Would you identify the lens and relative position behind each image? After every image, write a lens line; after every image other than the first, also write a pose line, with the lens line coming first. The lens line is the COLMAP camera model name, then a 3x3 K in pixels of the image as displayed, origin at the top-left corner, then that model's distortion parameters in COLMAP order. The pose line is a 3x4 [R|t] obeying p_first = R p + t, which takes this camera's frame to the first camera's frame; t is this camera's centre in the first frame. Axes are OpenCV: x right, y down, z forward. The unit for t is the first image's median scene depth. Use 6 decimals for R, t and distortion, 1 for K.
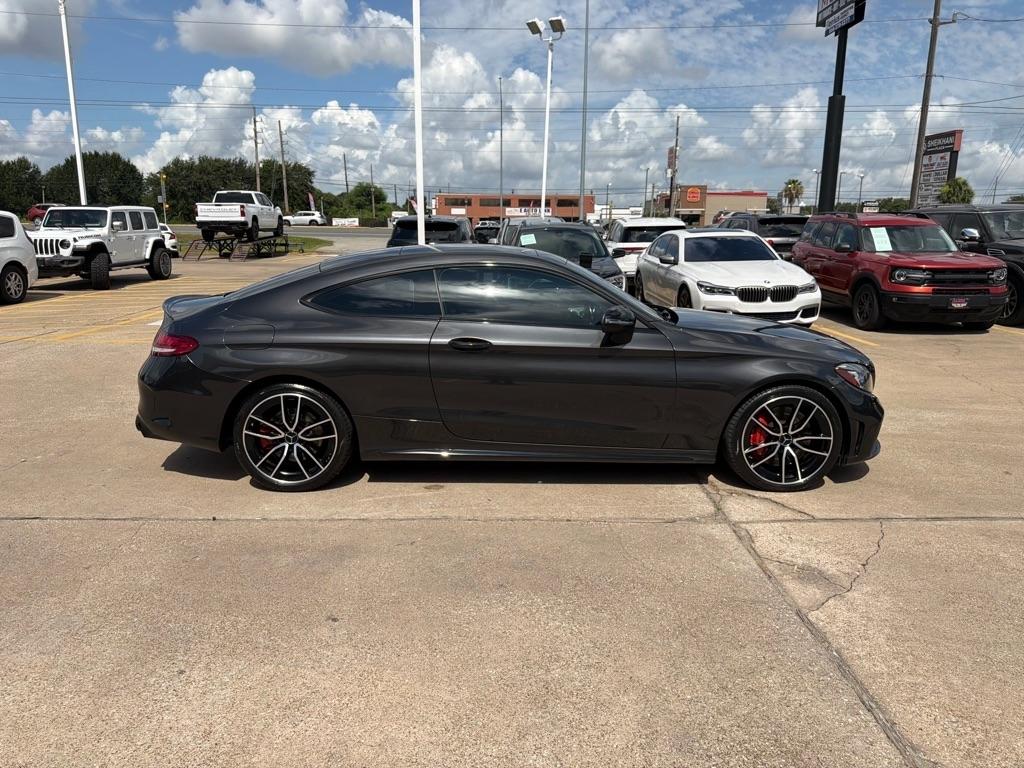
lens RADIAL K [[729.6, 0, 509.8], [0, 729.6, 381.2], [0, 0, 1]] dist [0.030440, -0.037166]
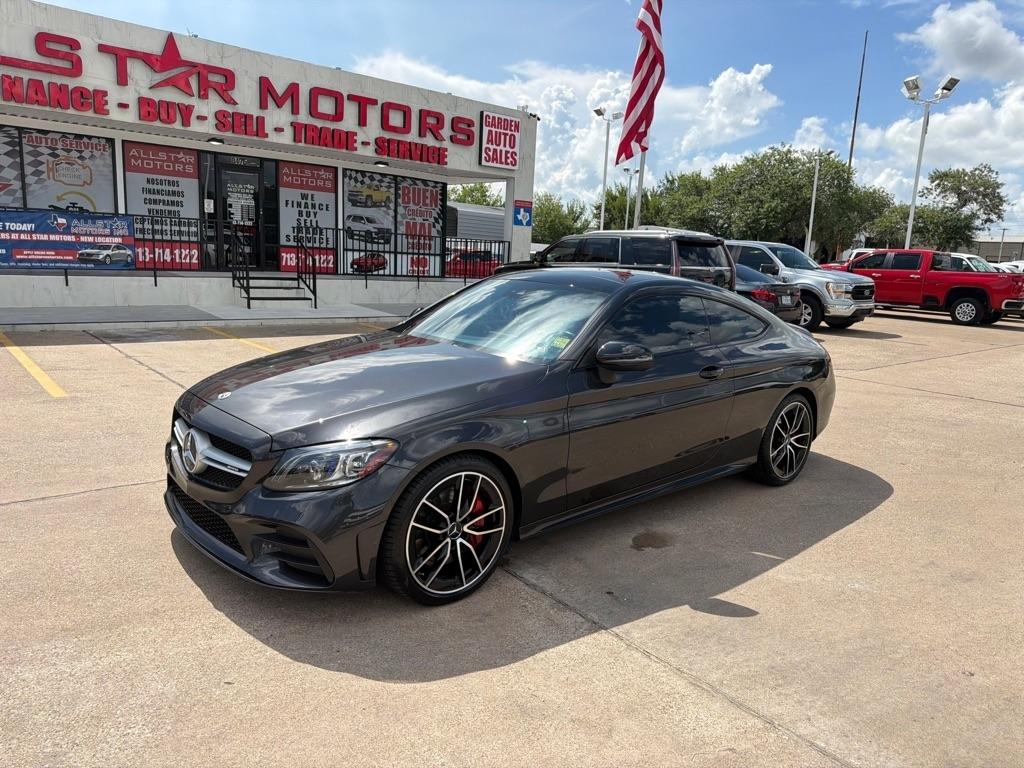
lens RADIAL K [[714.6, 0, 511.5], [0, 714.6, 382.1], [0, 0, 1]] dist [0.046449, -0.058978]
pose [[-0.764490, 0.067384, -0.641104, 0.300473], [-0.188667, 0.927586, 0.322474, -0.148850], [0.616408, 0.367483, -0.696417, 0.735283]]
